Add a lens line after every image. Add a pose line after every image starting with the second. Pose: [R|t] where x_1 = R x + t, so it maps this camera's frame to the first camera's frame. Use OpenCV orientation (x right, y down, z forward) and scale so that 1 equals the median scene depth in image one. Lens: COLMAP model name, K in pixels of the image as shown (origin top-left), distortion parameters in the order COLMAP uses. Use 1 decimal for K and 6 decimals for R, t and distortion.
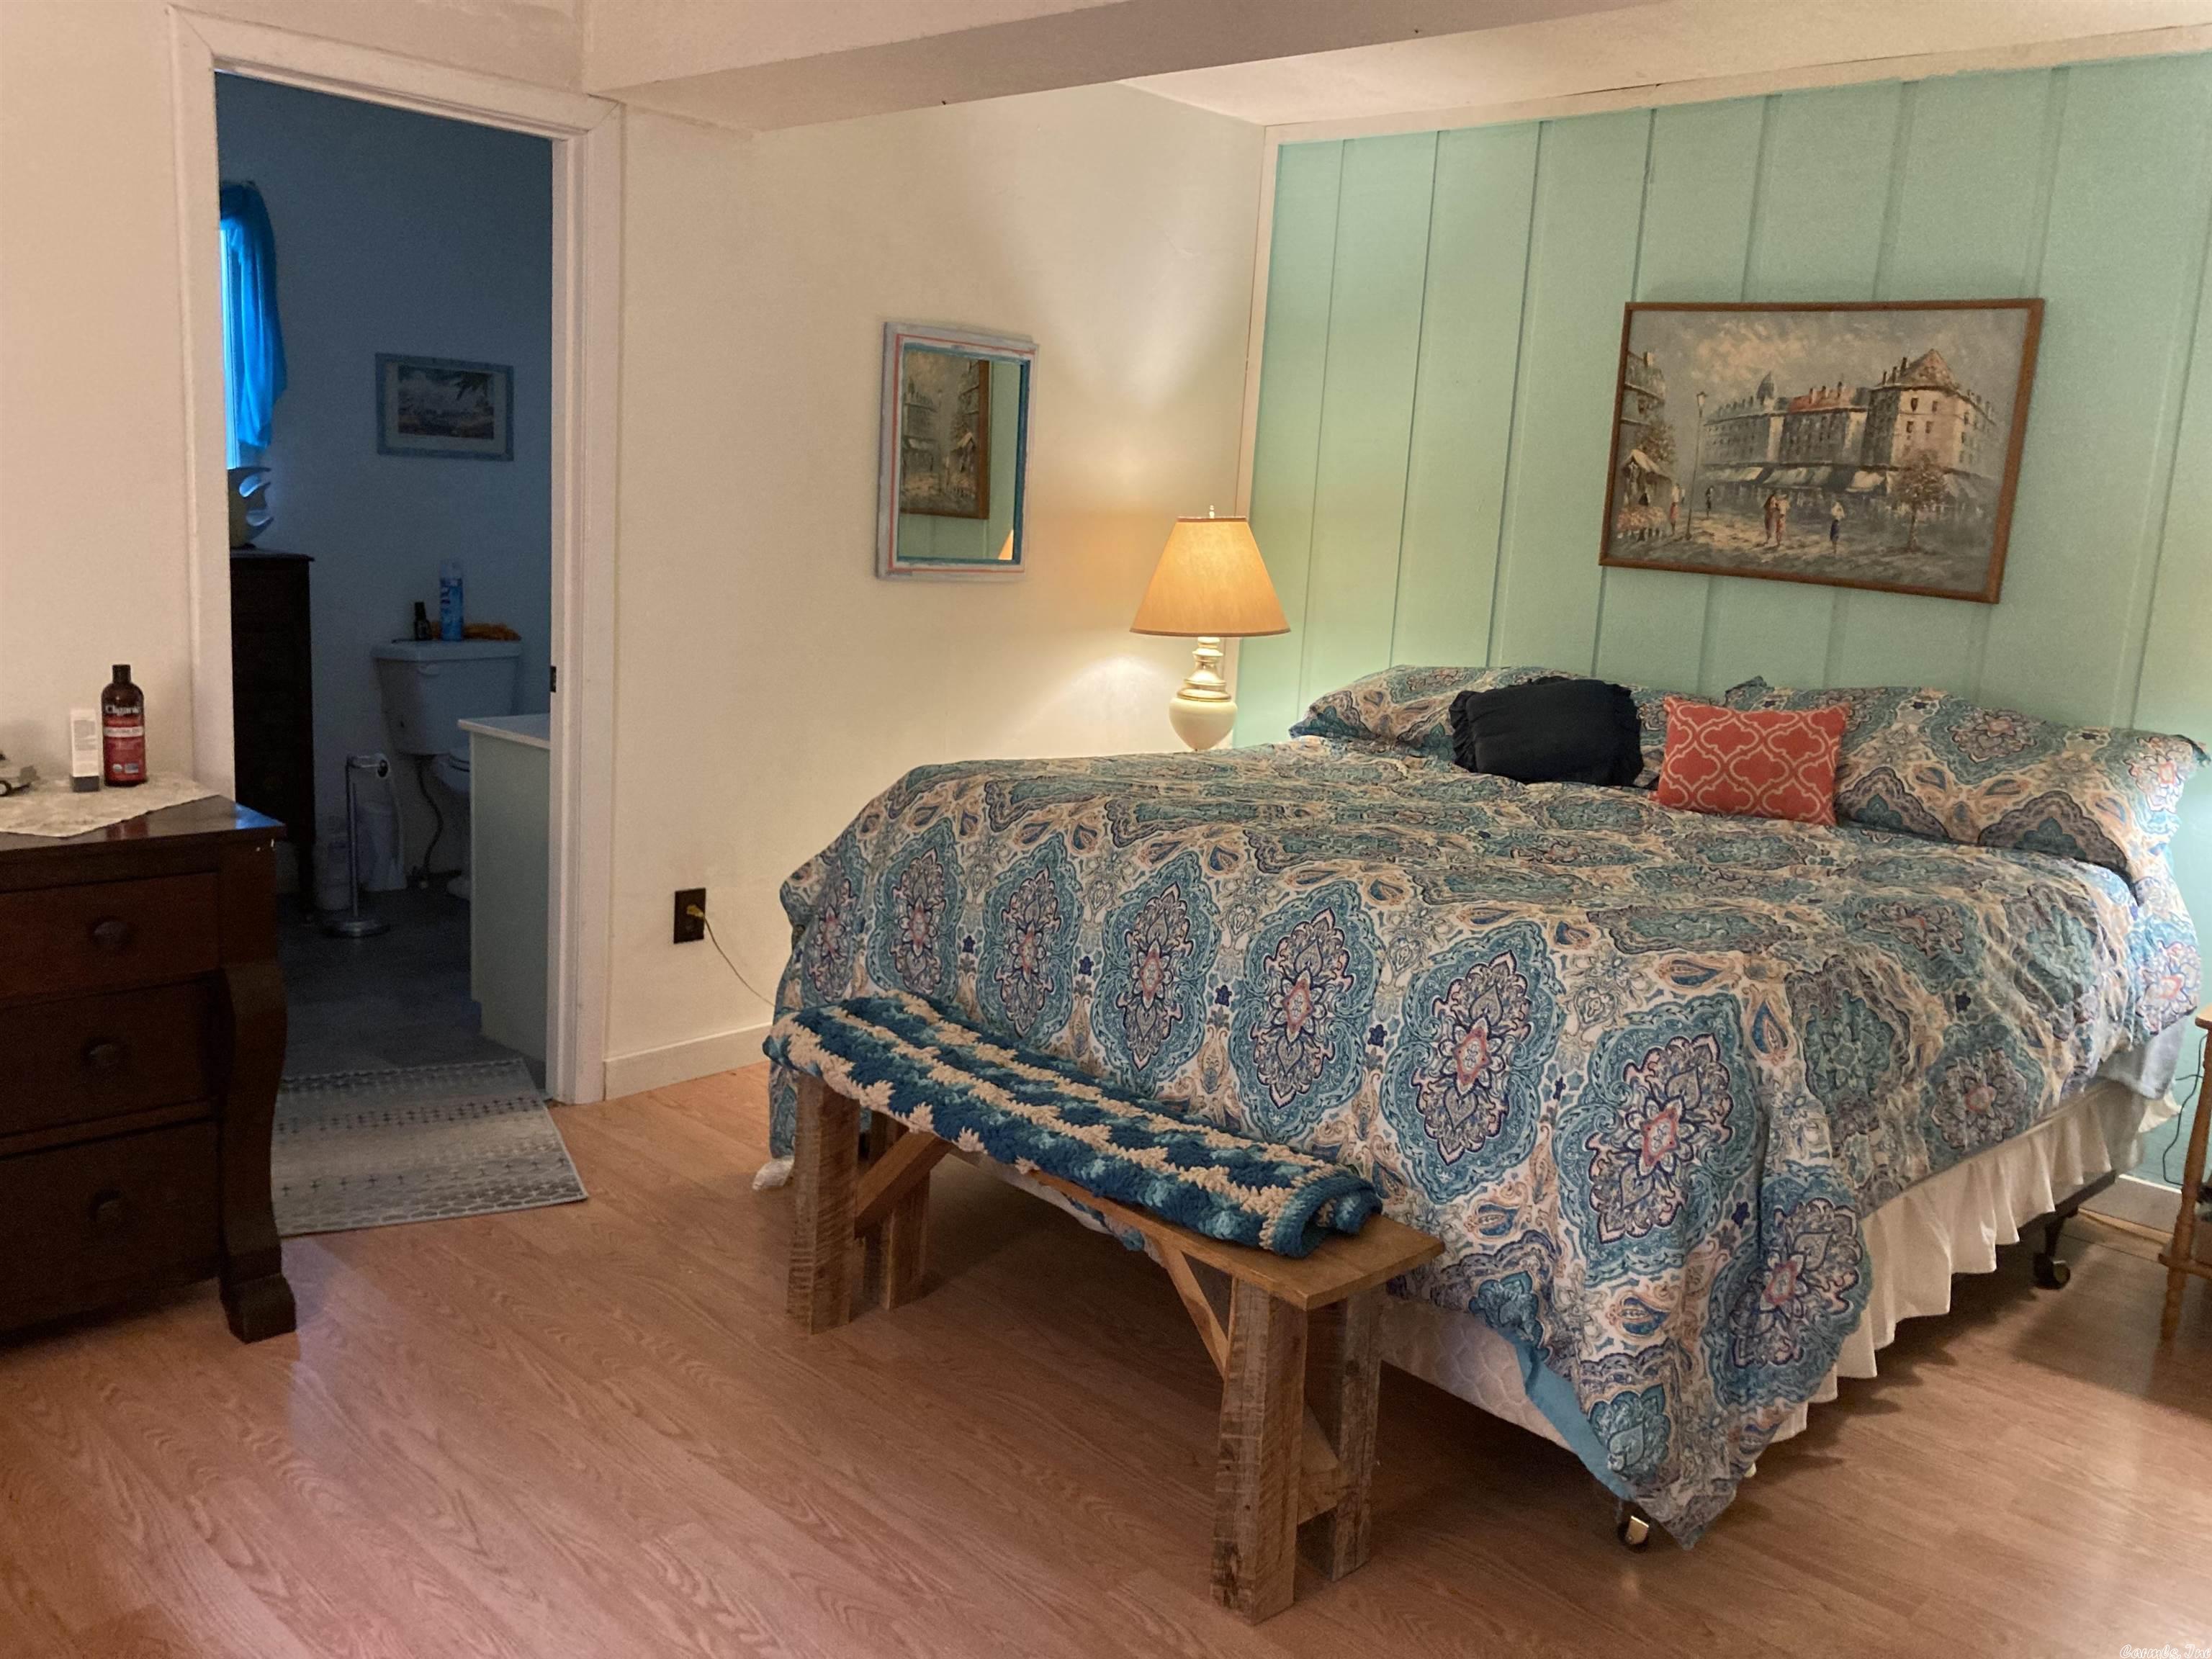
lens RADIAL K [[1839.9, 0, 1106.0], [0, 1839.9, 829.5], [0, 0, 1]] dist [0.004607, -0.011976]
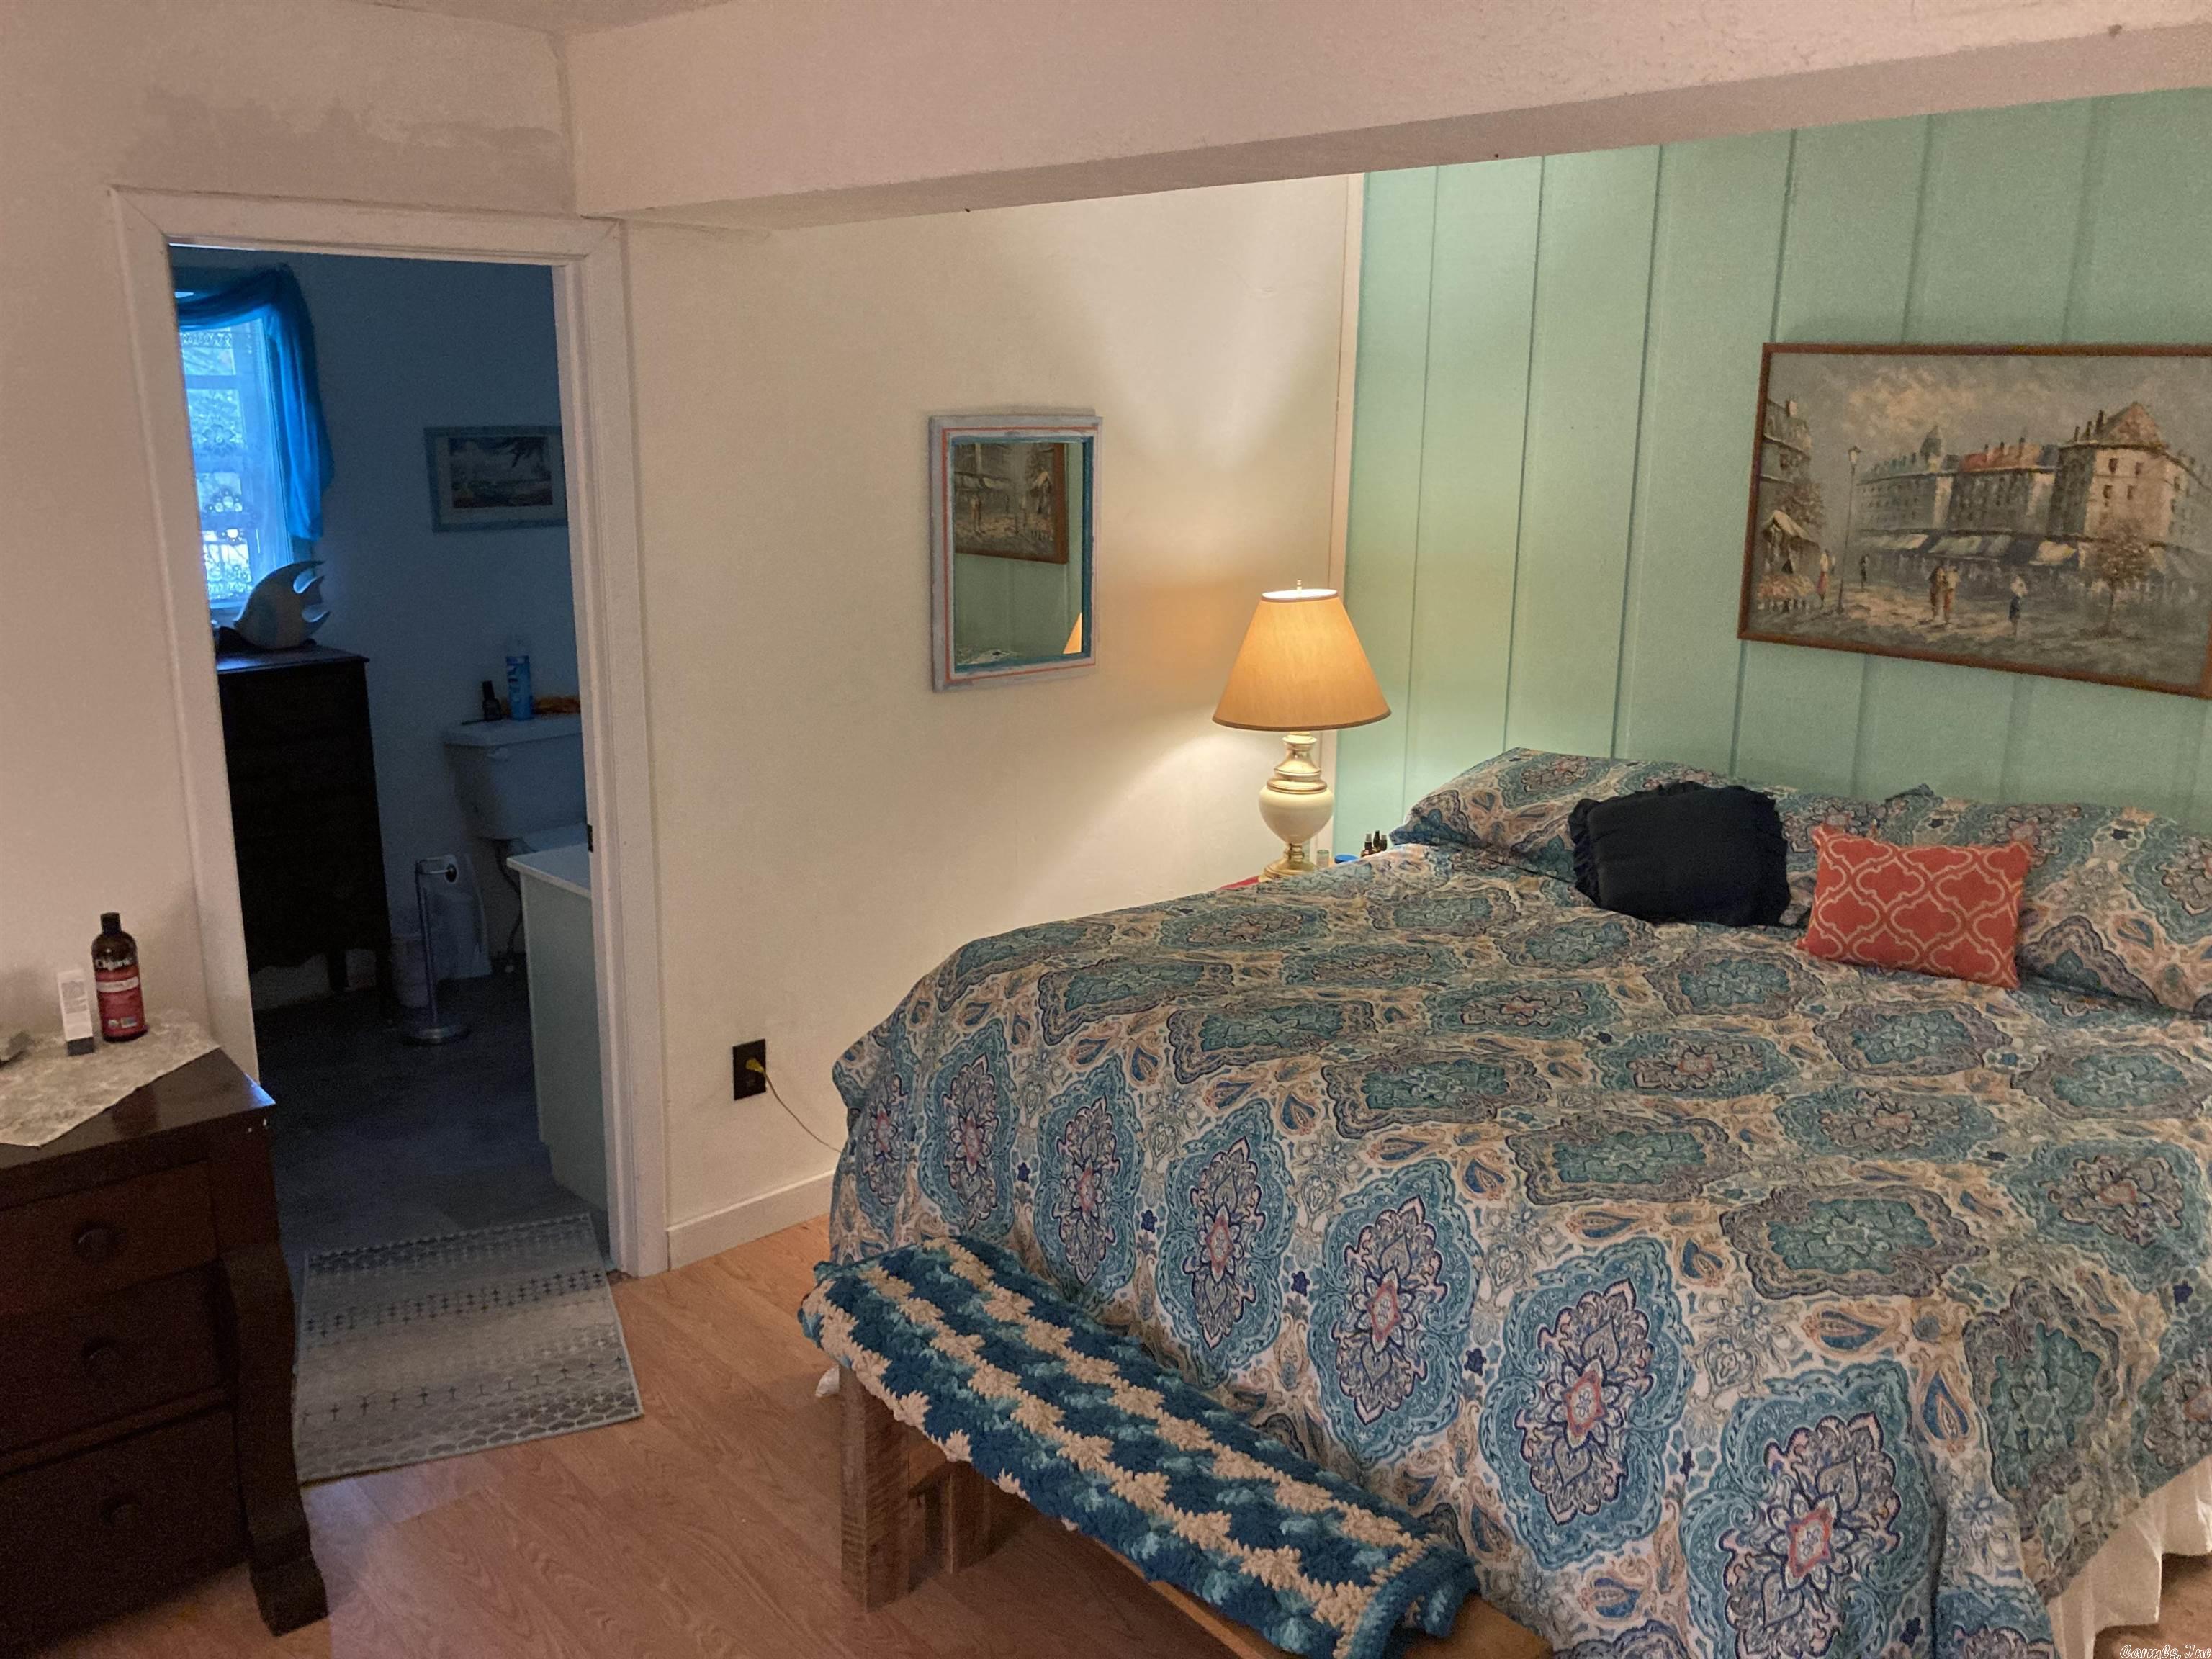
lens RADIAL K [[1822.1, 0, 1073.1], [0, 1822.1, 827.6], [0, 0, 1]] dist [0.008416, 0.001163]
pose [[0.994830, -0.031860, -0.096422, 0.044598], [0.038303, 0.997103, 0.065719, -0.177885], [0.094049, -0.069073, 0.993169, 0.126840]]
